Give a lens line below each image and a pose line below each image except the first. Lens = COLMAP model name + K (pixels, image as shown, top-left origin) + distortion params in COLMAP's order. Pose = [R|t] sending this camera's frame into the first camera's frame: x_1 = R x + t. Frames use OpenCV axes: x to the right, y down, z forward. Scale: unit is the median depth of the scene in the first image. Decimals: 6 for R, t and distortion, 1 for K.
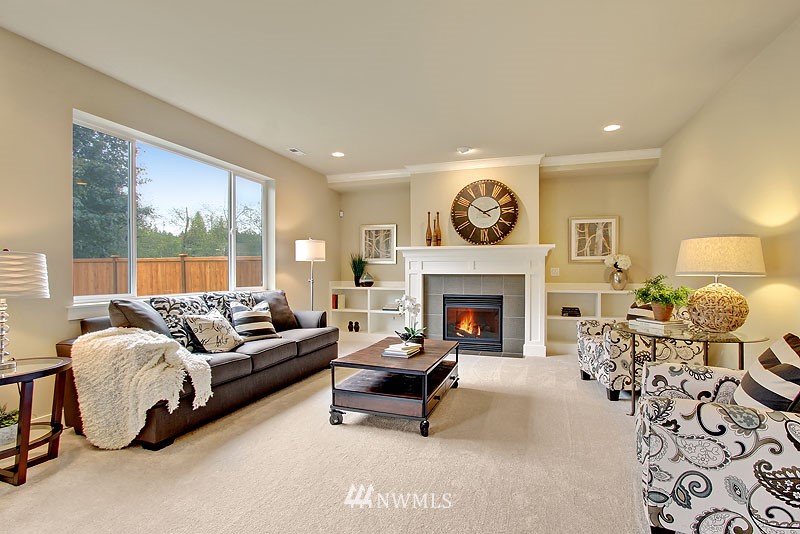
lens RADIAL K [[390.0, 0, 403.8], [0, 390.0, 271.6], [0, 0, 1]] dist [-0.000858, 0.000419]
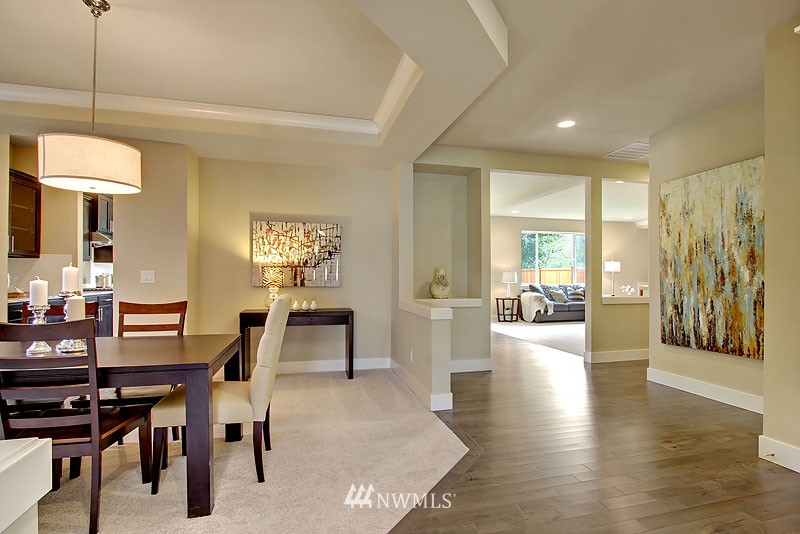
lens RADIAL K [[390.0, 0, 404.4], [0, 390.0, 272.5], [0, 0, 1]] dist [-0.000858, 0.000419]
pose [[0.539969, 0.000228, -0.841685, 1.720847], [-0.006789, 0.999969, -0.004085, -0.011036], [0.841658, 0.007920, 0.539953, -1.992995]]
